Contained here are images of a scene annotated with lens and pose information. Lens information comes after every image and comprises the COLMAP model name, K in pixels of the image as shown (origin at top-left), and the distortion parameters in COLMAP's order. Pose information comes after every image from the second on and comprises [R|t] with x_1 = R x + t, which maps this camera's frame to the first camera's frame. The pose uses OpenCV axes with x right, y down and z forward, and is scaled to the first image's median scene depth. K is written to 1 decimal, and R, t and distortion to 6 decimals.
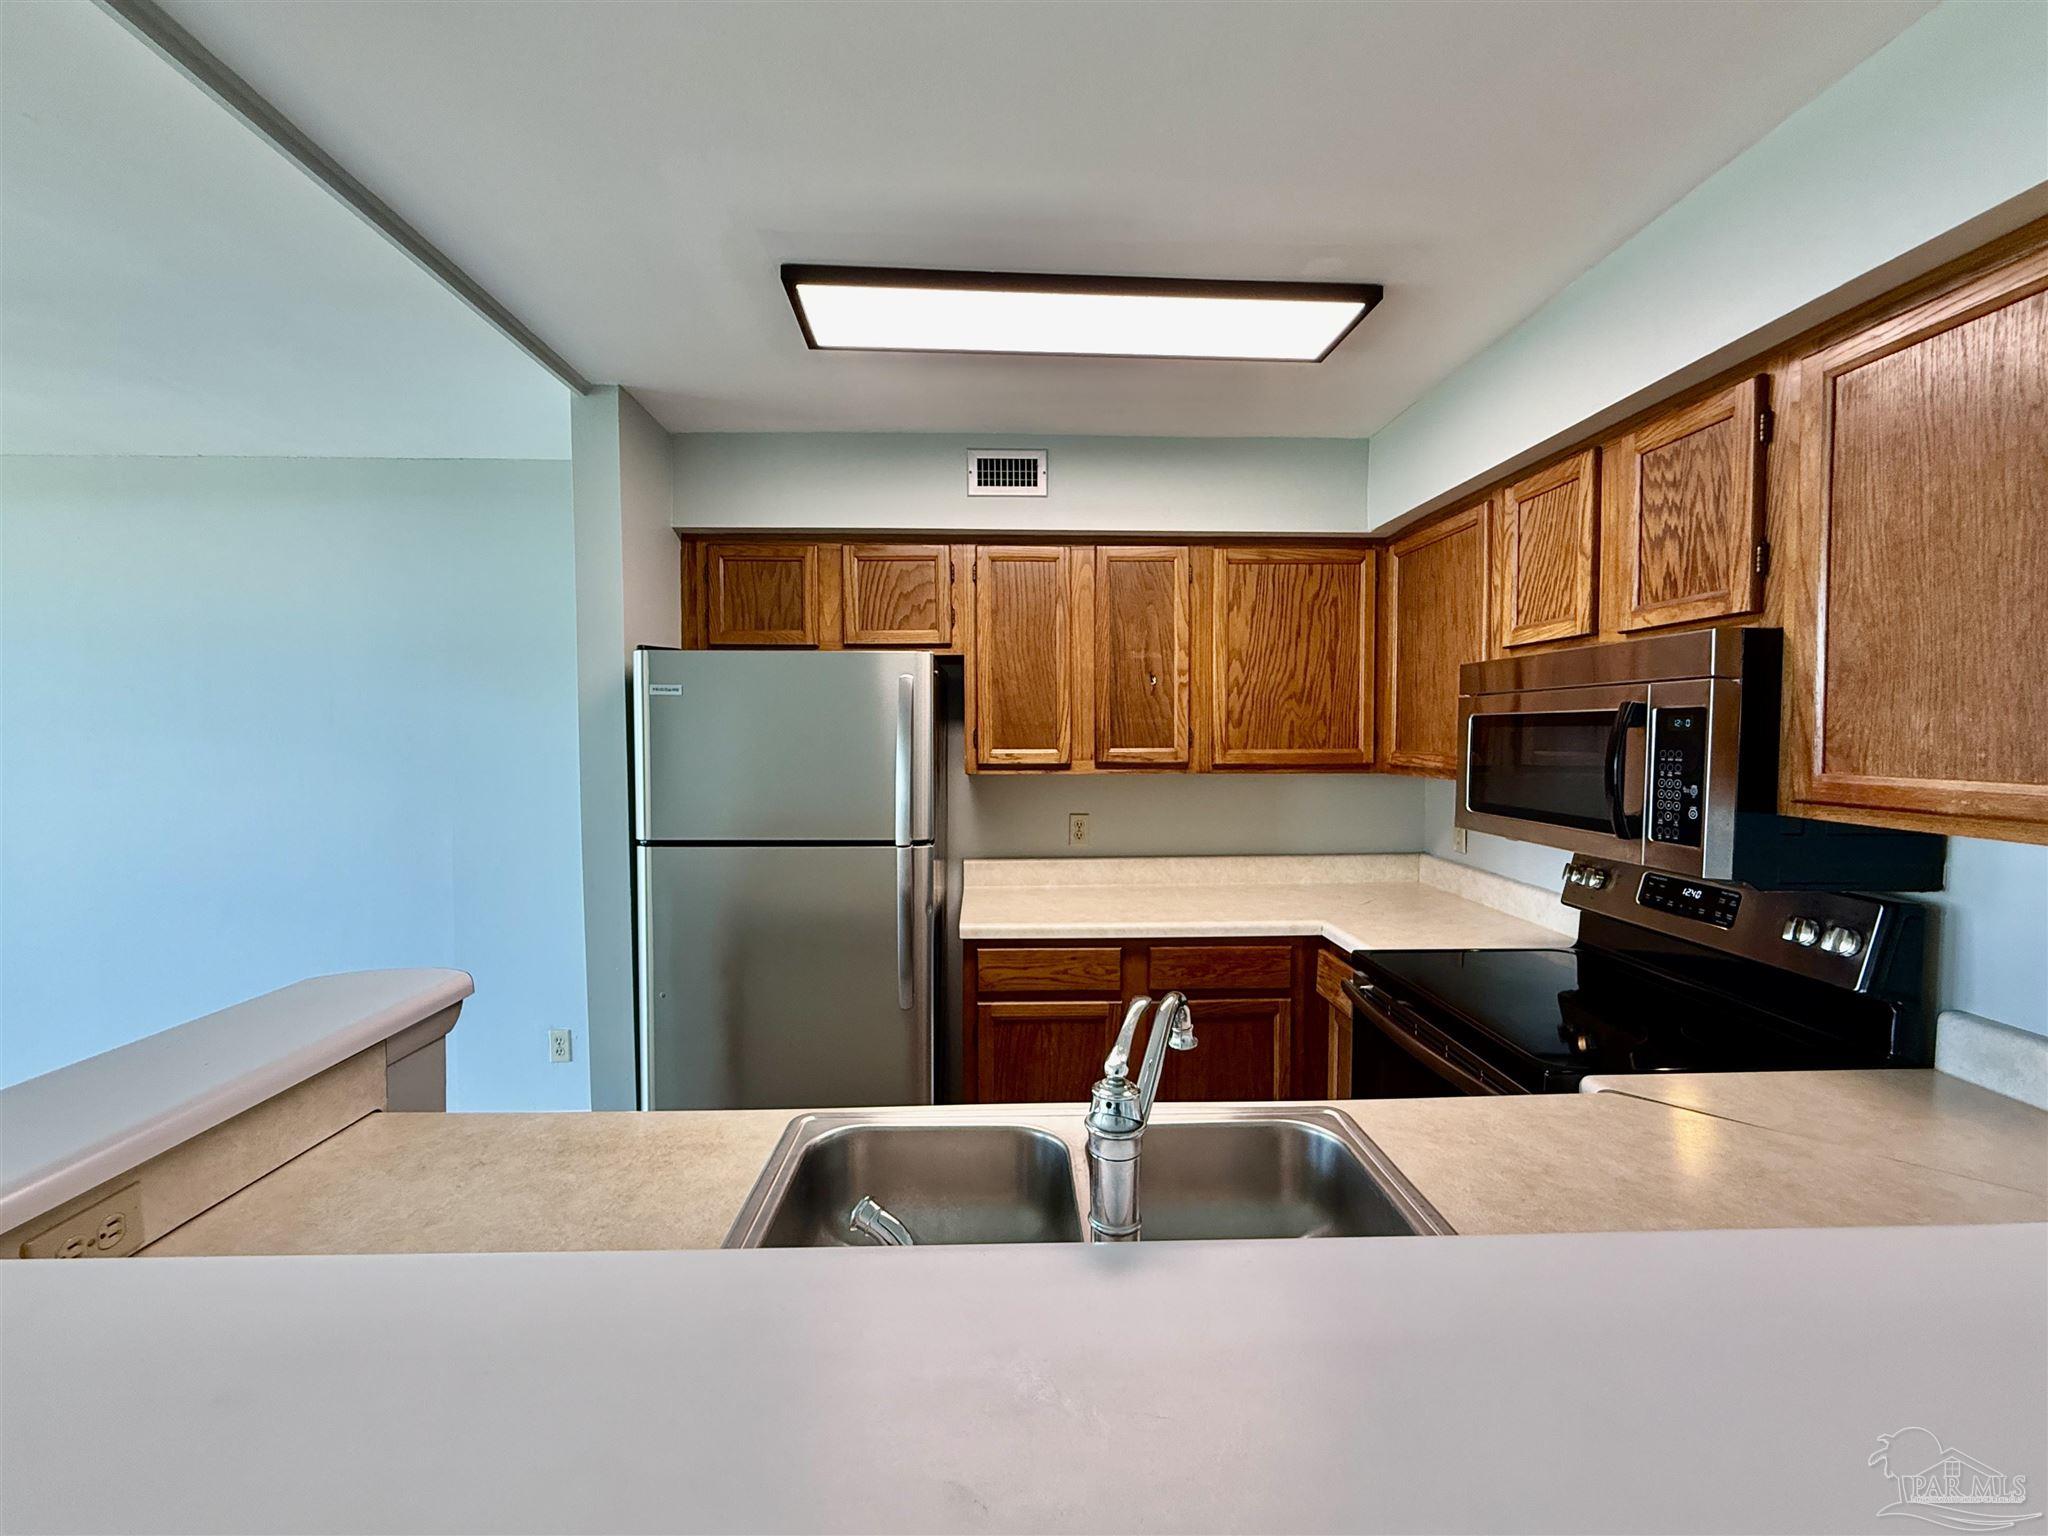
lens RADIAL K [[813.5, 0, 1050.8], [0, 813.5, 766.3], [0, 0, 1]] dist [-0.001031, 0.000186]
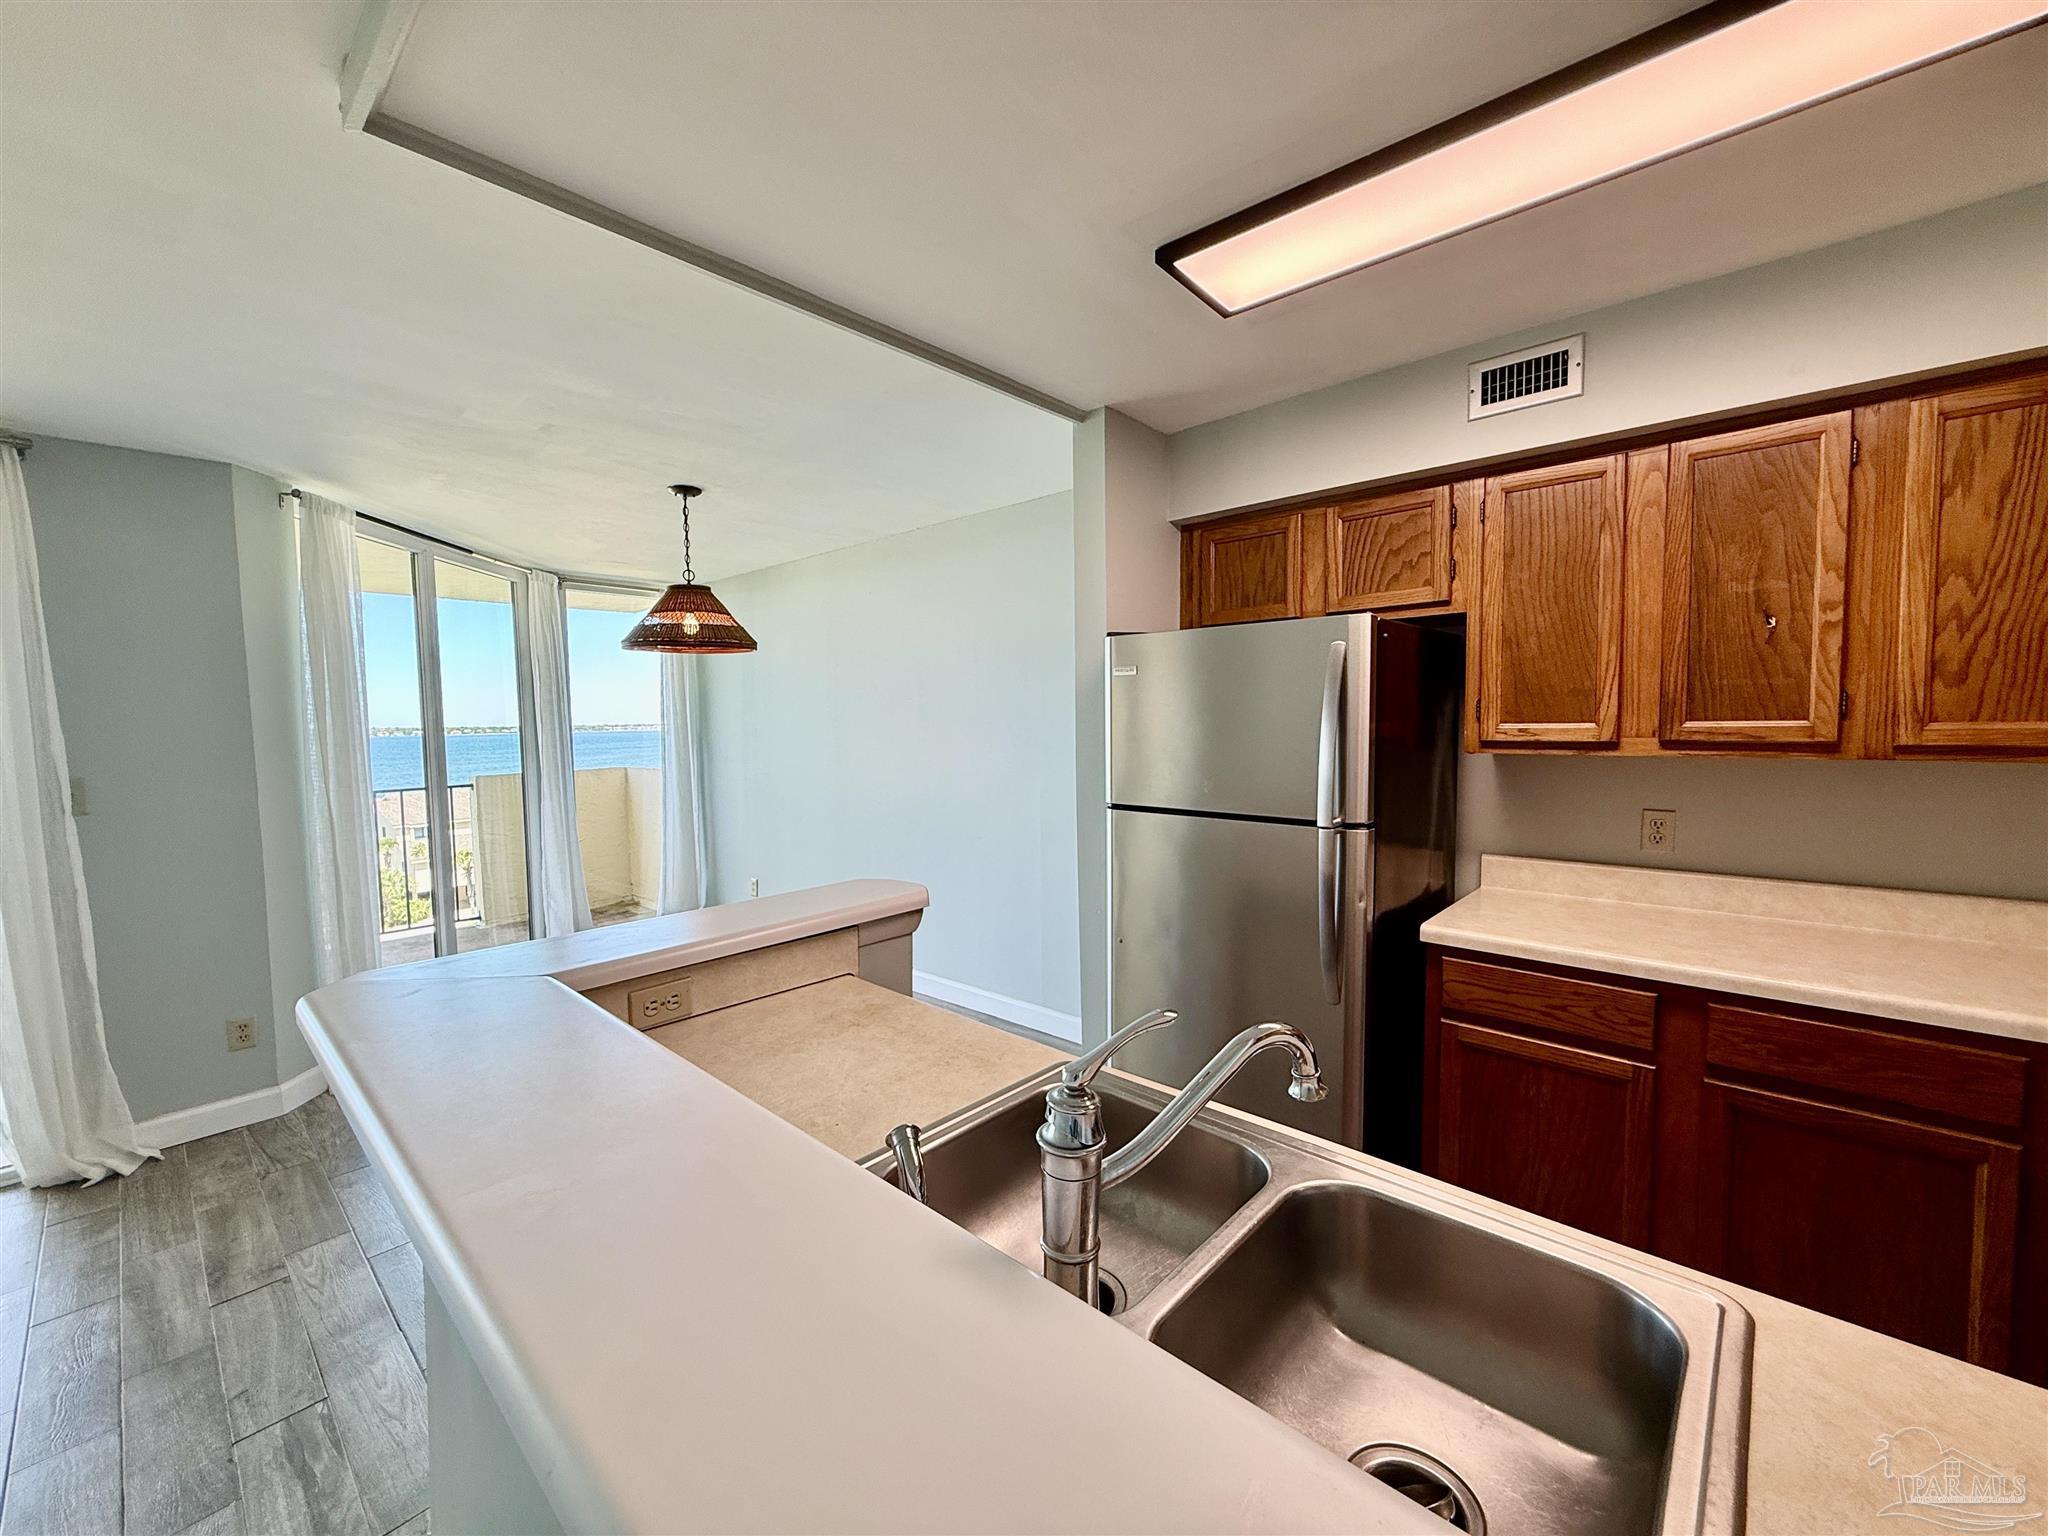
lens RADIAL K [[813.5, 0, 1063.0], [0, 813.5, 765.4], [0, 0, 1]] dist [-0.001031, 0.000186]
pose [[0.721728, 0.031051, -0.691480, 0.186878], [-0.013544, 0.999436, 0.030744, 0.002424], [0.692044, -0.012824, 0.721742, 0.099804]]
